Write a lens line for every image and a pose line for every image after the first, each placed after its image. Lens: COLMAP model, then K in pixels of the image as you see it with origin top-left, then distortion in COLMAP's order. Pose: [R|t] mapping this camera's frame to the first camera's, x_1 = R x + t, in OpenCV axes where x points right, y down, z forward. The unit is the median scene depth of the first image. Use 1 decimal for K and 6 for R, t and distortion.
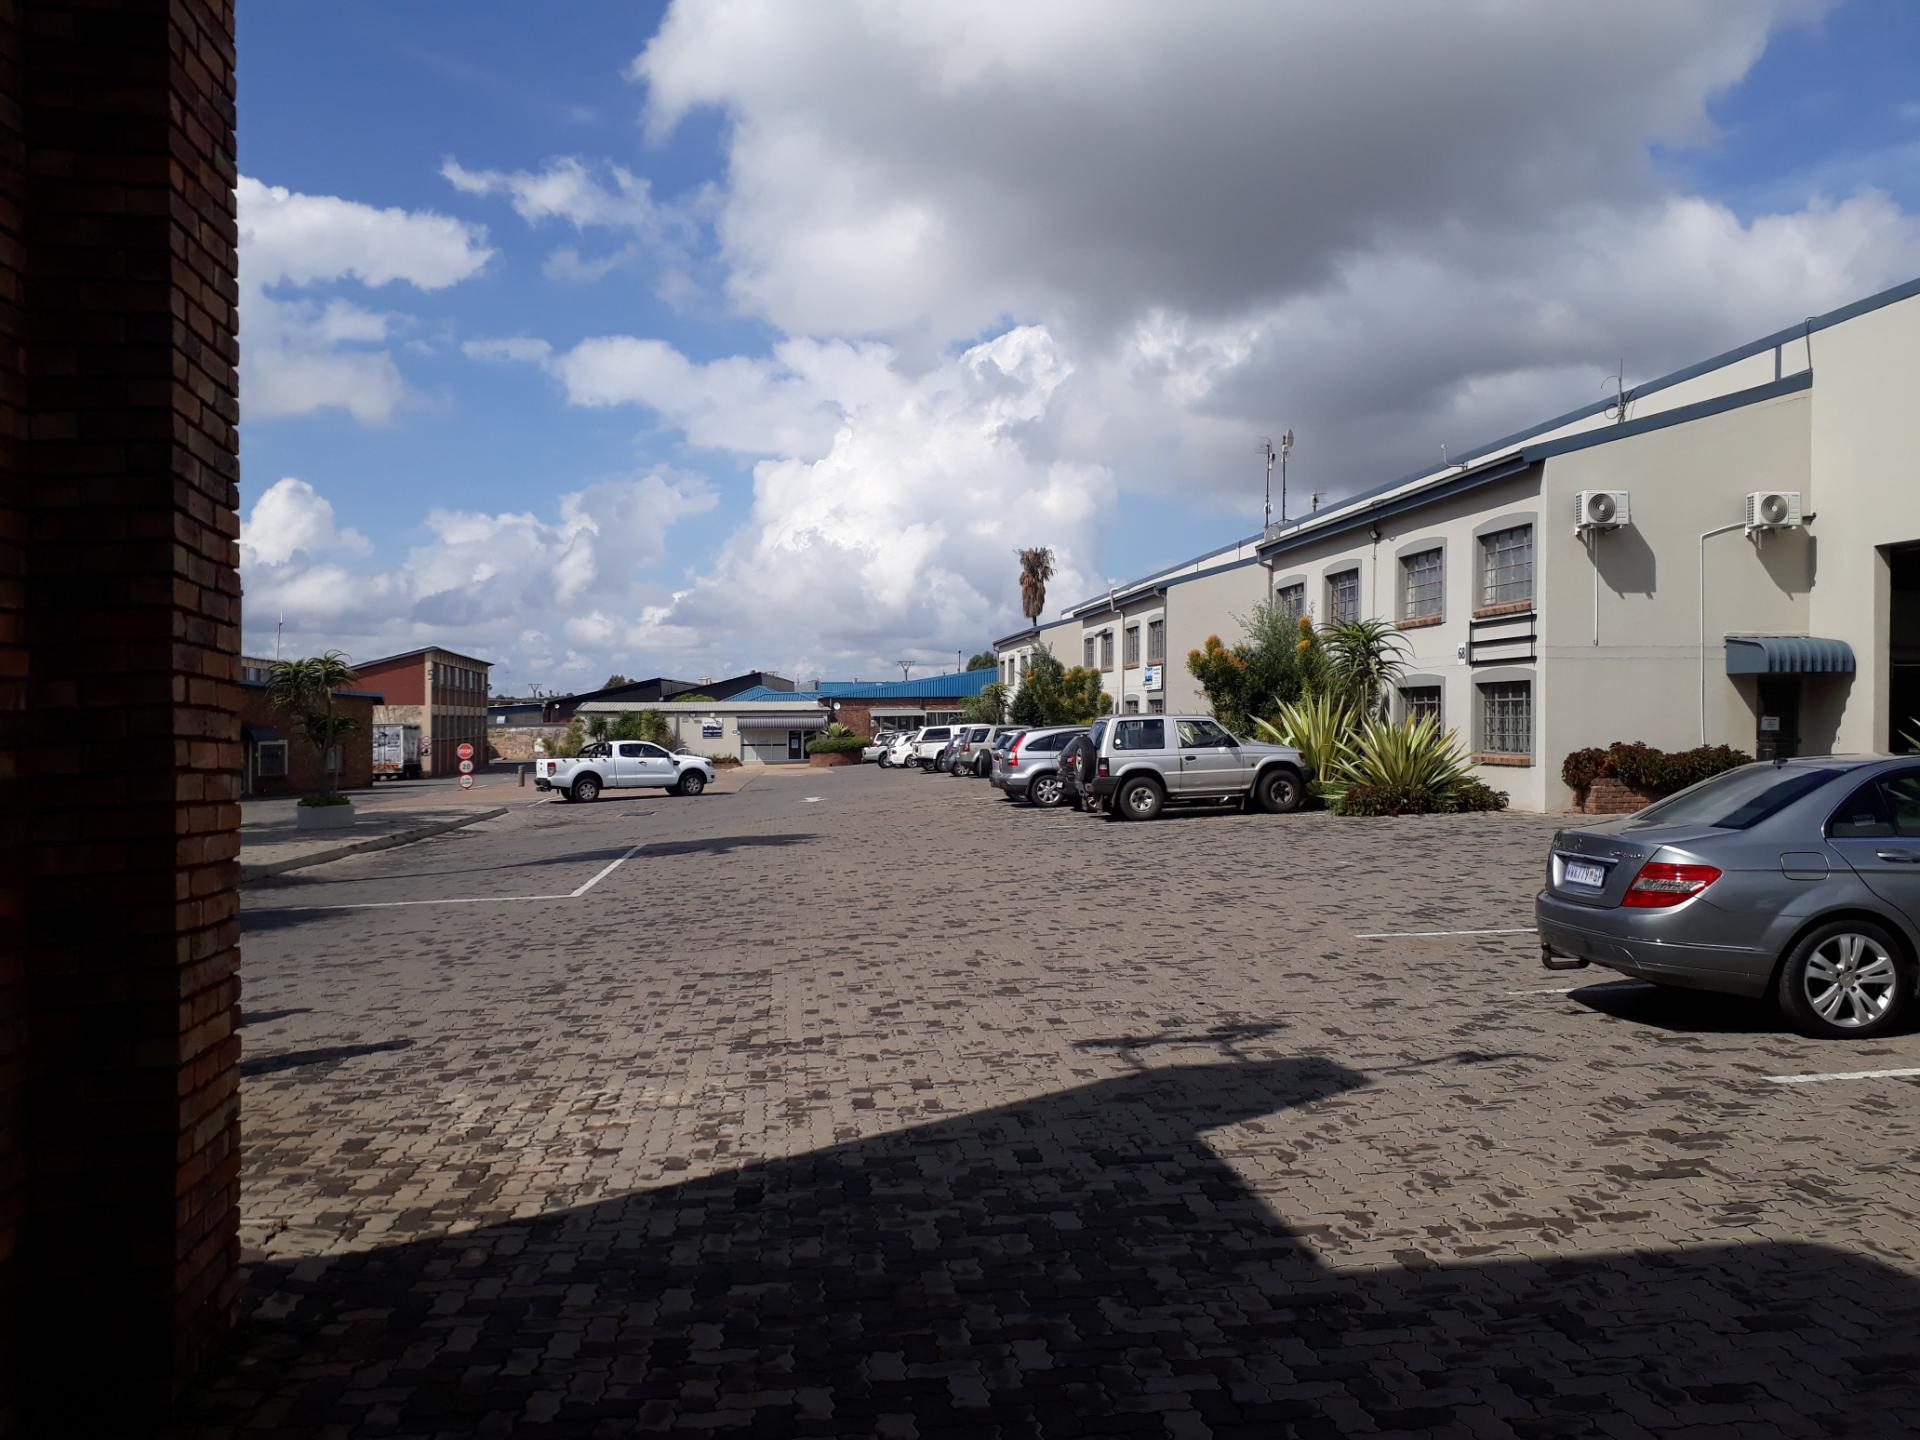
lens RADIAL K [[1509.4, 0, 911.6], [0, 1509.4, 728.7], [0, 0, 1]] dist [0.151784, -0.340212]
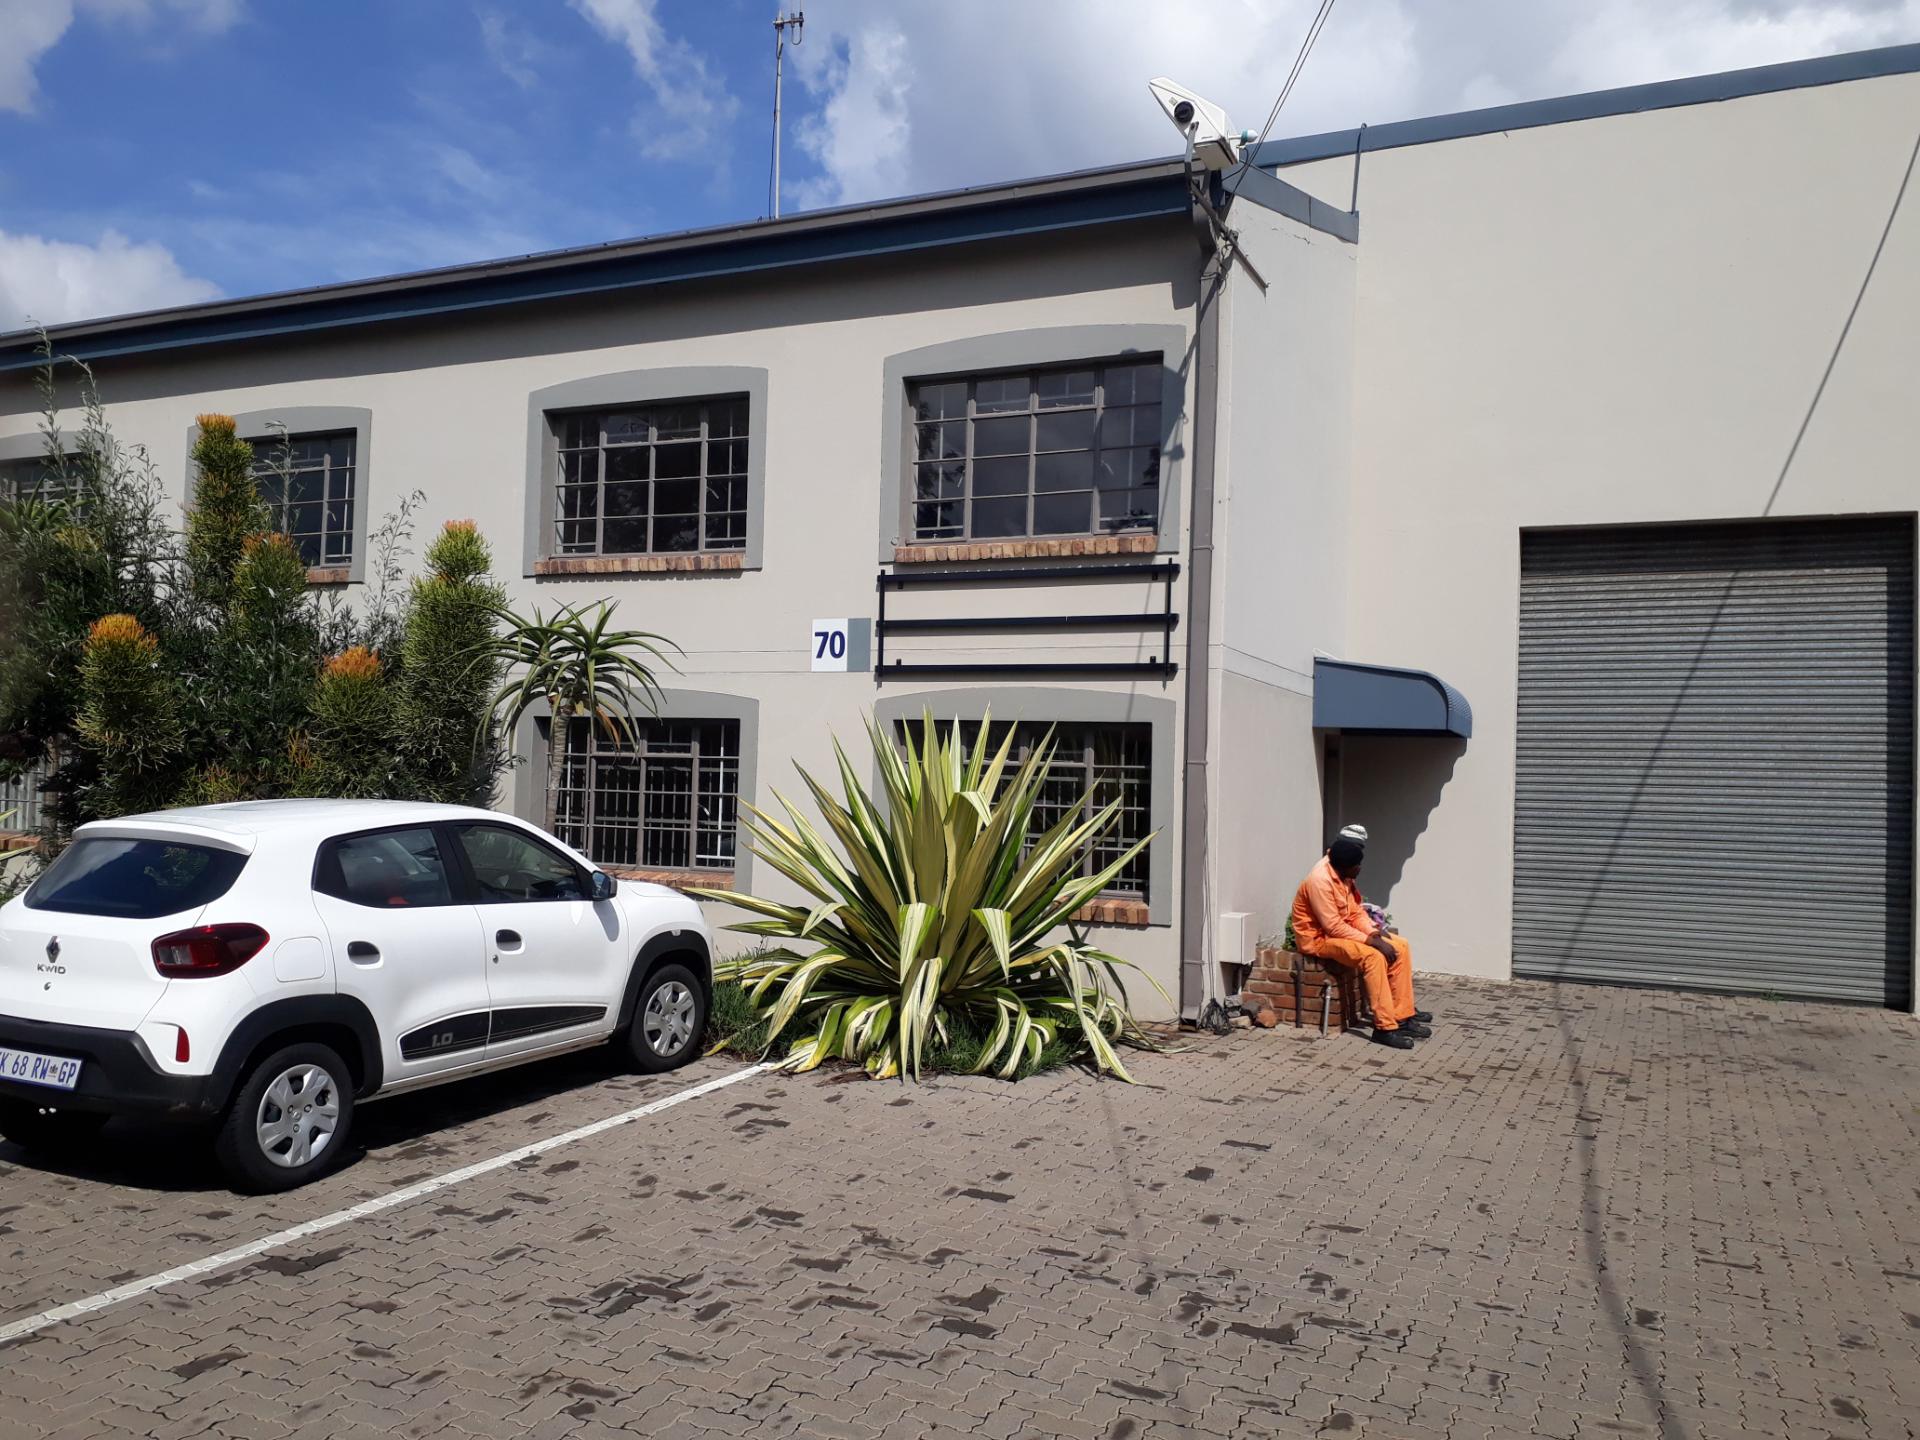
lens RADIAL K [[1509.4, 0, 911.6], [0, 1509.4, 728.7], [0, 0, 1]] dist [0.151784, -0.340212]
pose [[0.525898, 0.053594, 0.848857, 0.012900], [-0.032212, 0.998552, -0.043088, -0.008637], [-0.849937, -0.004683, 0.526863, 0.810900]]
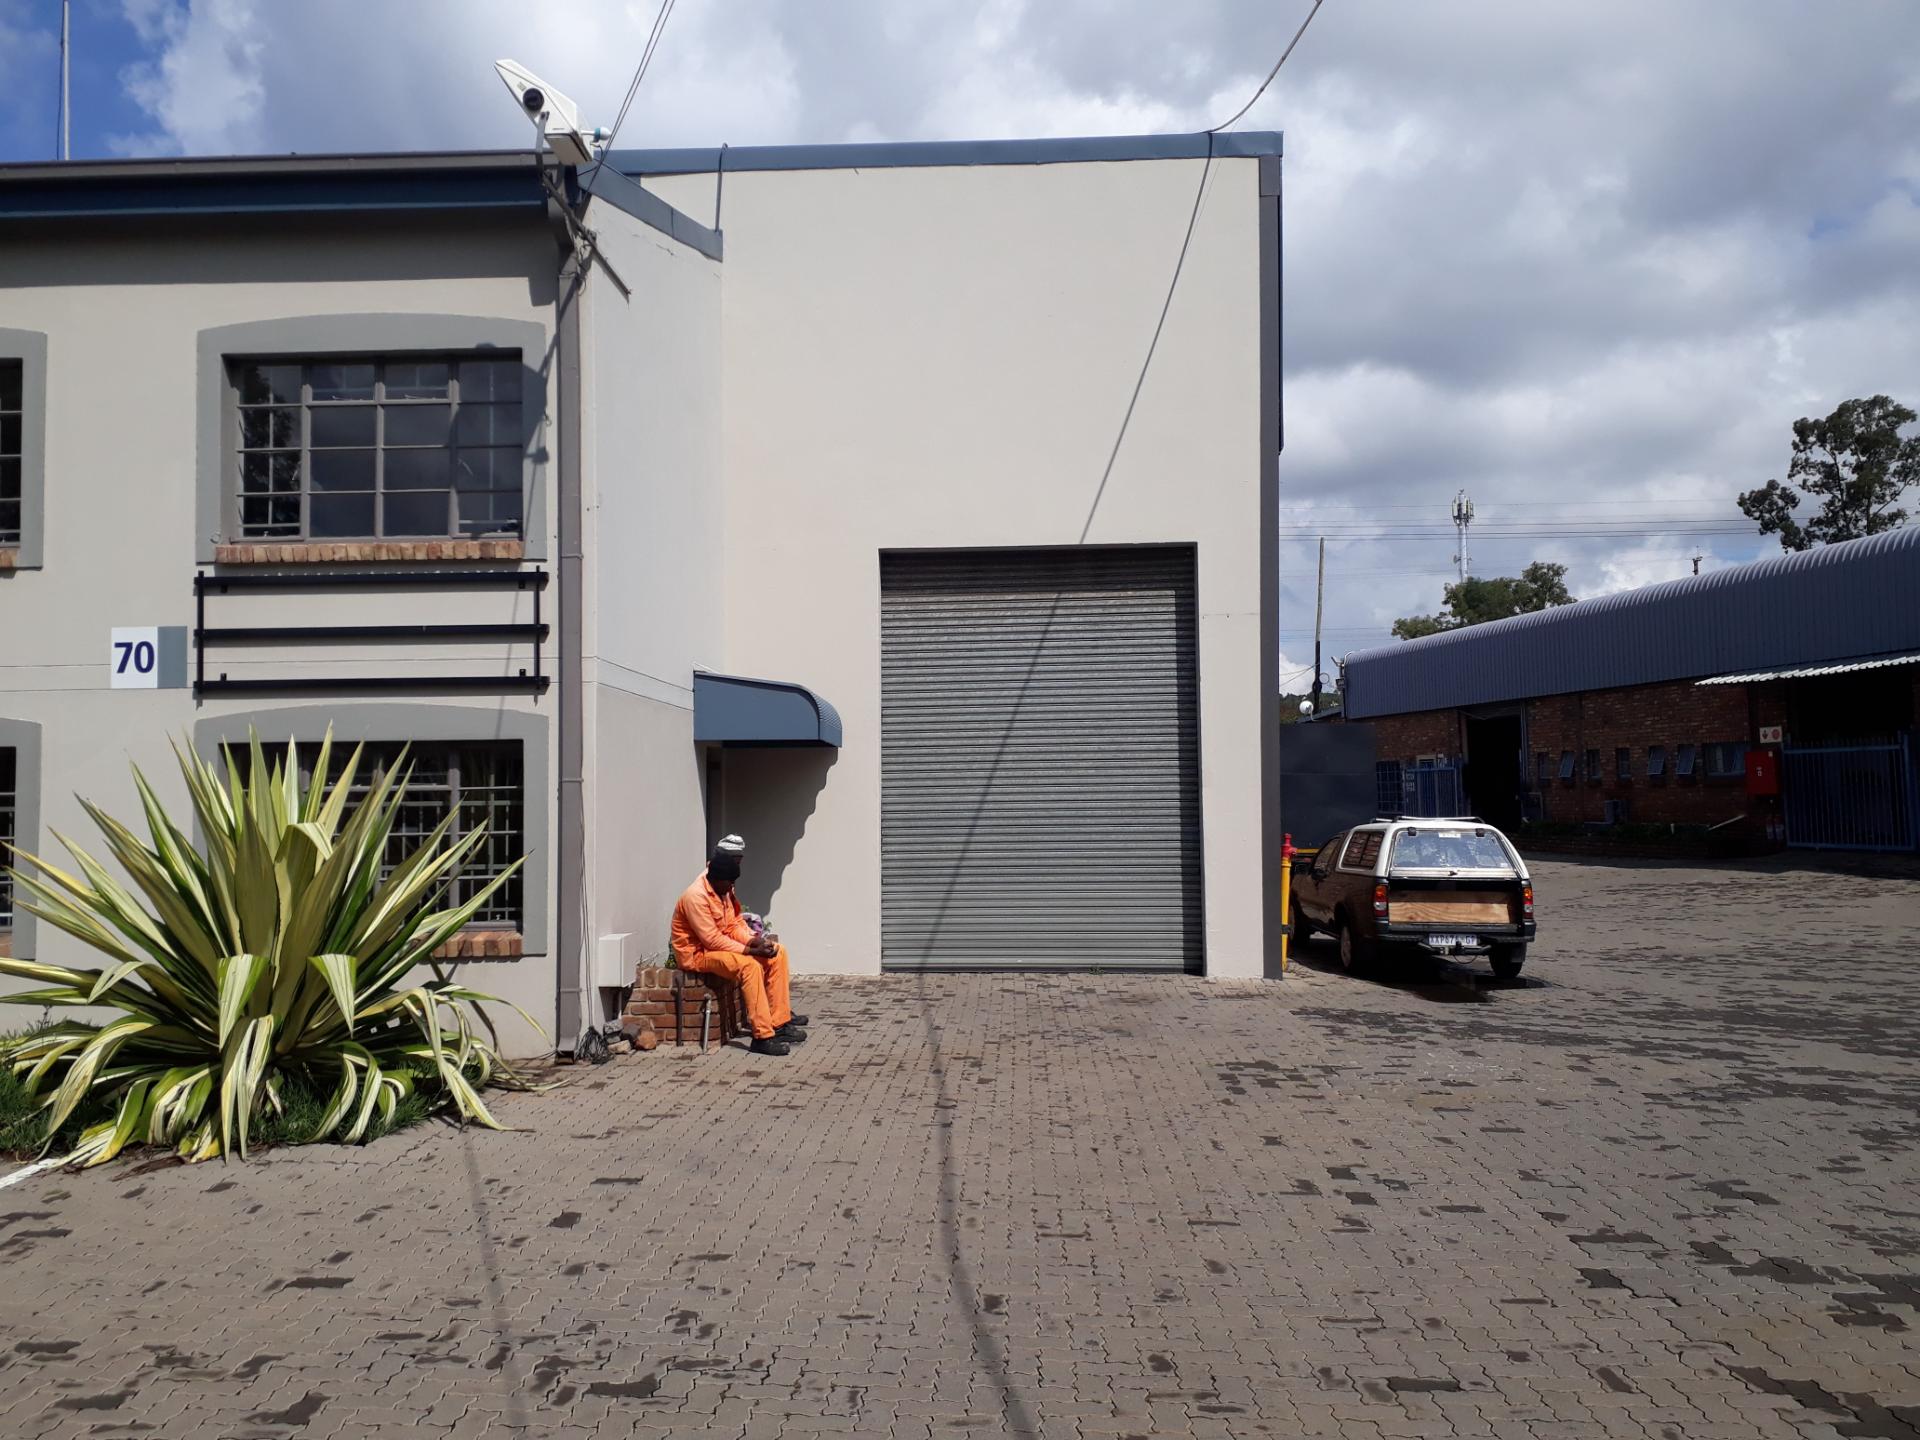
lens RADIAL K [[1501.7, 0, 960.0], [0, 1501.7, 720.0], [0, 0, 1]] dist [0.062277, -0.115140]
pose [[0.133486, 0.061510, 0.989140, 0.029541], [0.013263, 0.997872, -0.063842, -0.009007], [-0.990962, 0.021641, 0.132386, 0.810304]]
